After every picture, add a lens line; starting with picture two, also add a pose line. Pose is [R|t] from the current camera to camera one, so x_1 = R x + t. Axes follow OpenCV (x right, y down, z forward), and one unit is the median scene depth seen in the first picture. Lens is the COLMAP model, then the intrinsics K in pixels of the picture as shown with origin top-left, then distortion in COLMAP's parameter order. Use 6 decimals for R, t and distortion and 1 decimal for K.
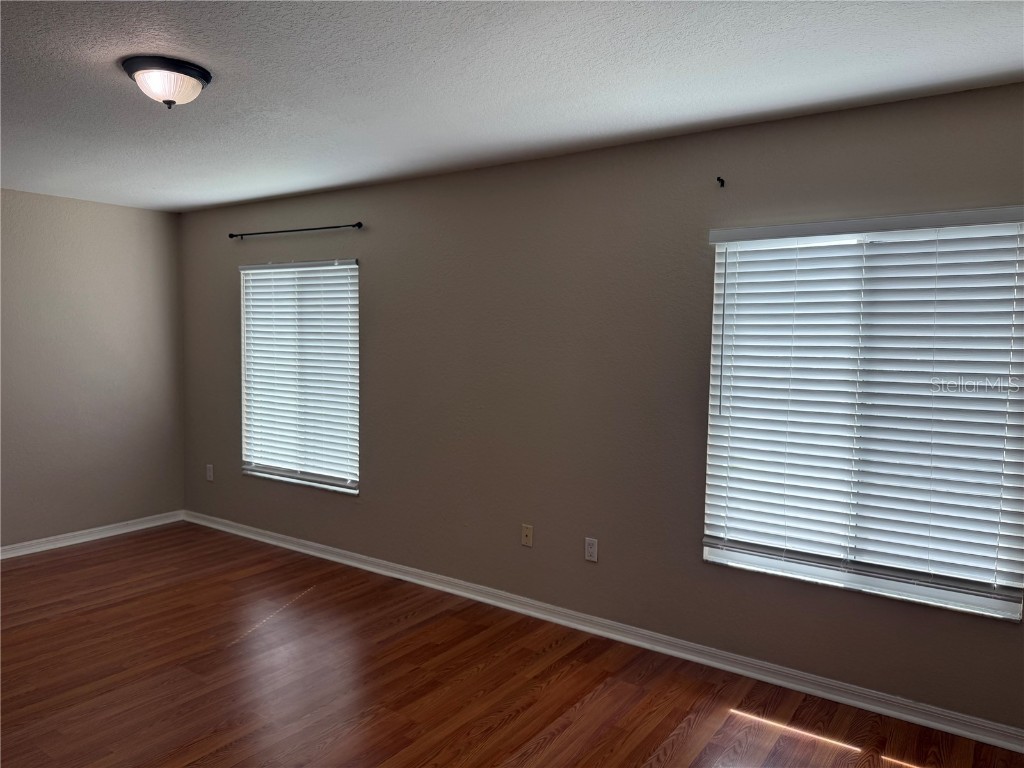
lens RADIAL K [[723.1, 0, 512.8], [0, 723.1, 381.3], [0, 0, 1]] dist [-0.008966, -0.002311]
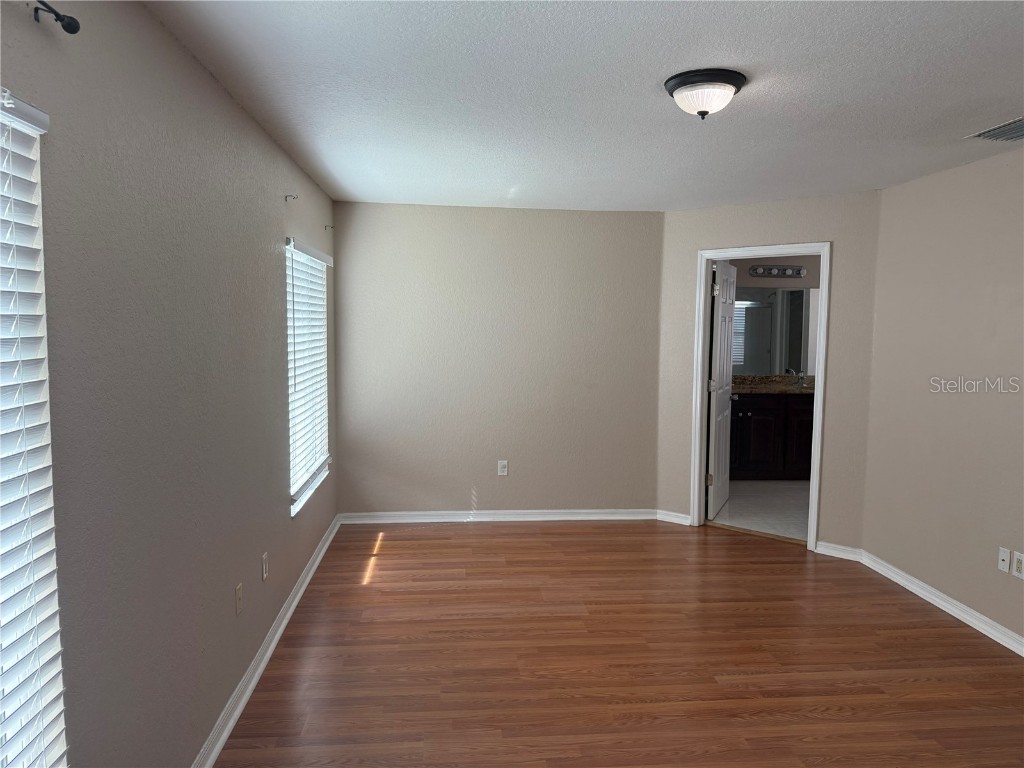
lens RADIAL K [[723.1, 0, 511.3], [0, 723.1, 384.6], [0, 0, 1]] dist [-0.008966, -0.002311]
pose [[-0.647760, -0.086626, 0.756903, -1.023983], [0.037002, 0.988765, 0.144828, -0.154077], [-0.760945, 0.121821, -0.637277, 1.760216]]
